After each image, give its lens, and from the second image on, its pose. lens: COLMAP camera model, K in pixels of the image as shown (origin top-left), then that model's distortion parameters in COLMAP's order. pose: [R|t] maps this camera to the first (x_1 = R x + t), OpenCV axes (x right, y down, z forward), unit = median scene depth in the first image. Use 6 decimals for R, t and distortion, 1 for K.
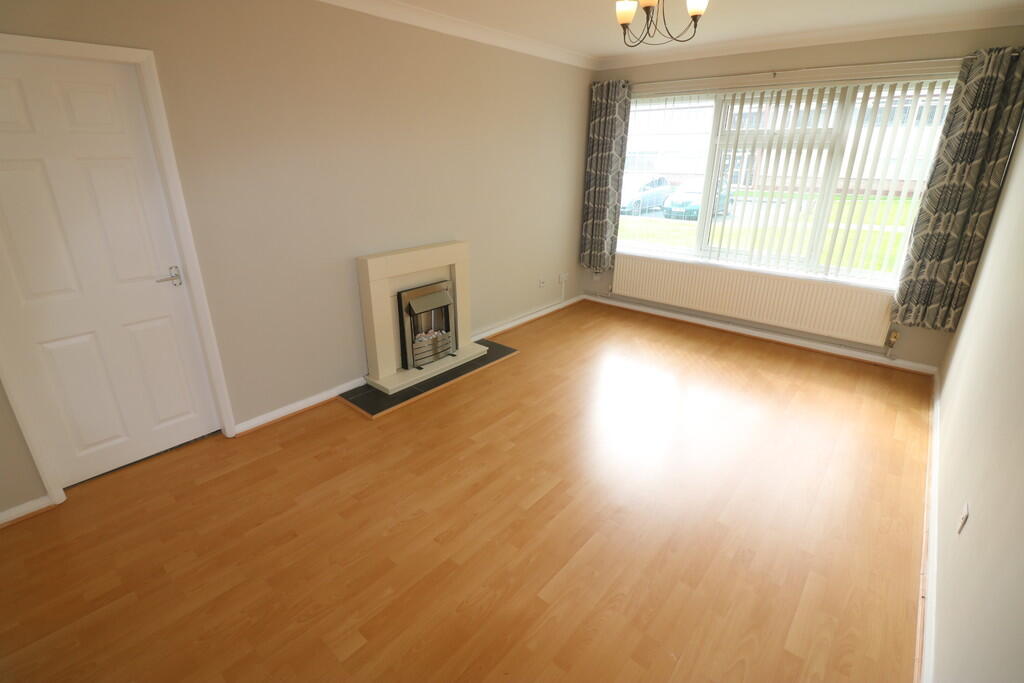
lens RADIAL K [[477.8, 0, 512.0], [0, 477.8, 341.5], [0, 0, 1]] dist [-0.001700, 0.000075]
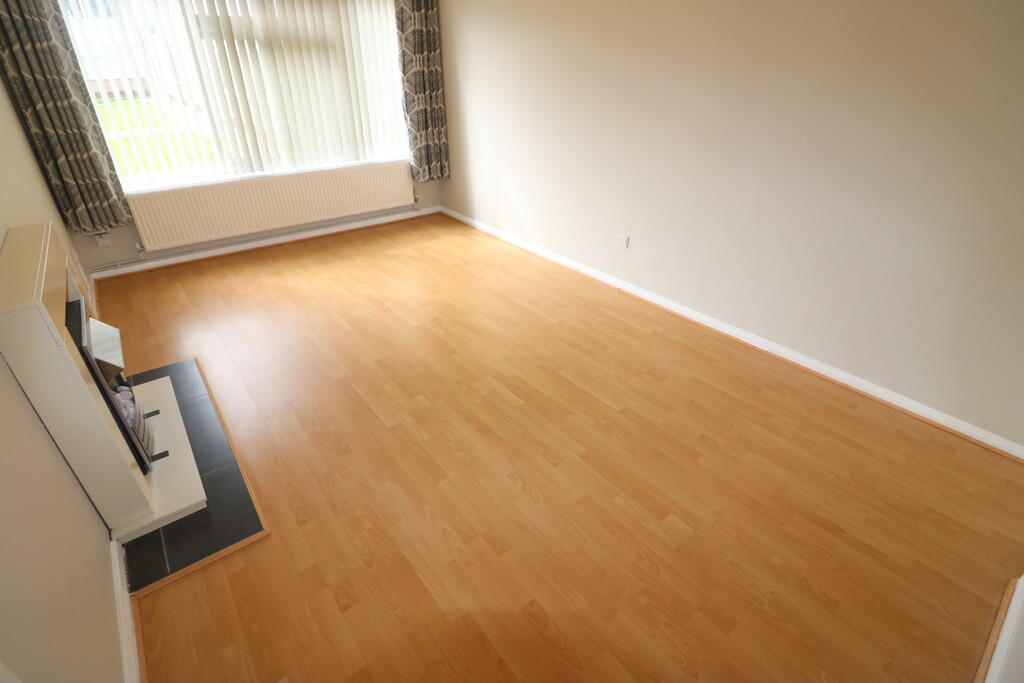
lens RADIAL K [[453.8, 0, 512.0], [0, 453.8, 341.5], [0, 0, 1]] dist [0.010690, -0.015692]
pose [[0.190875, -0.522225, 0.831173, -0.487505], [0.346711, 0.828031, 0.440631, -0.147676], [-0.918345, 0.204072, 0.339111, 0.411411]]
